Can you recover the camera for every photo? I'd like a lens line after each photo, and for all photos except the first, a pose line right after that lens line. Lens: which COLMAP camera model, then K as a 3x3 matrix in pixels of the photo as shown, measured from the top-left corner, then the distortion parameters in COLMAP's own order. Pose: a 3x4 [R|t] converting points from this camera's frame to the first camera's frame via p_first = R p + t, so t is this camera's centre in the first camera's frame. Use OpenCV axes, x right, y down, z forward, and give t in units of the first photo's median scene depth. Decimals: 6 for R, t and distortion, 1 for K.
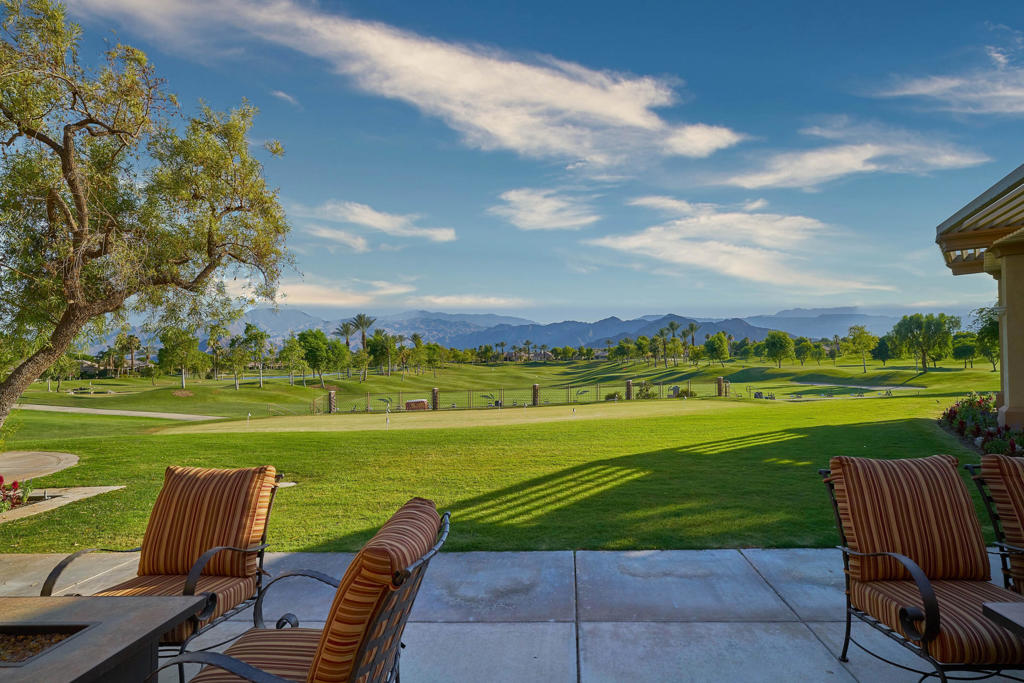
lens RADIAL K [[505.5, 0, 505.2], [0, 505.5, 358.8], [0, 0, 1]] dist [0.000057, -0.000208]
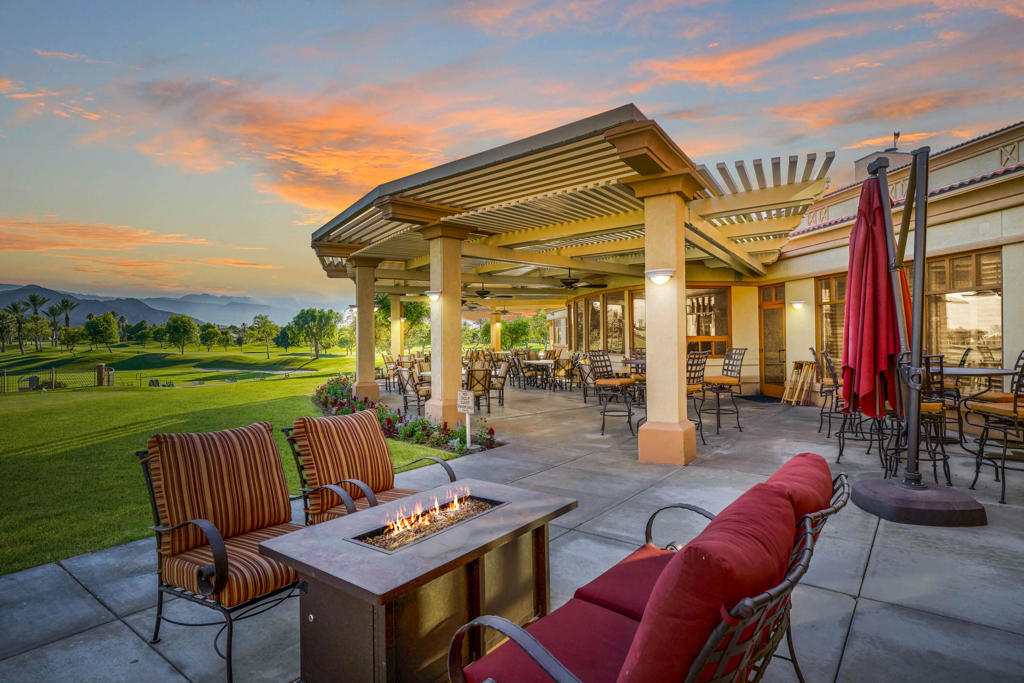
lens RADIAL K [[505.5, 0, 505.2], [0, 505.5, 358.8], [0, 0, 1]] dist [0.000057, -0.000208]
pose [[0.587720, -0.003624, 0.809056, 0.134073], [-0.003075, 0.999973, 0.006713, 0.019605], [-0.809058, -0.006433, 0.587693, -0.056040]]
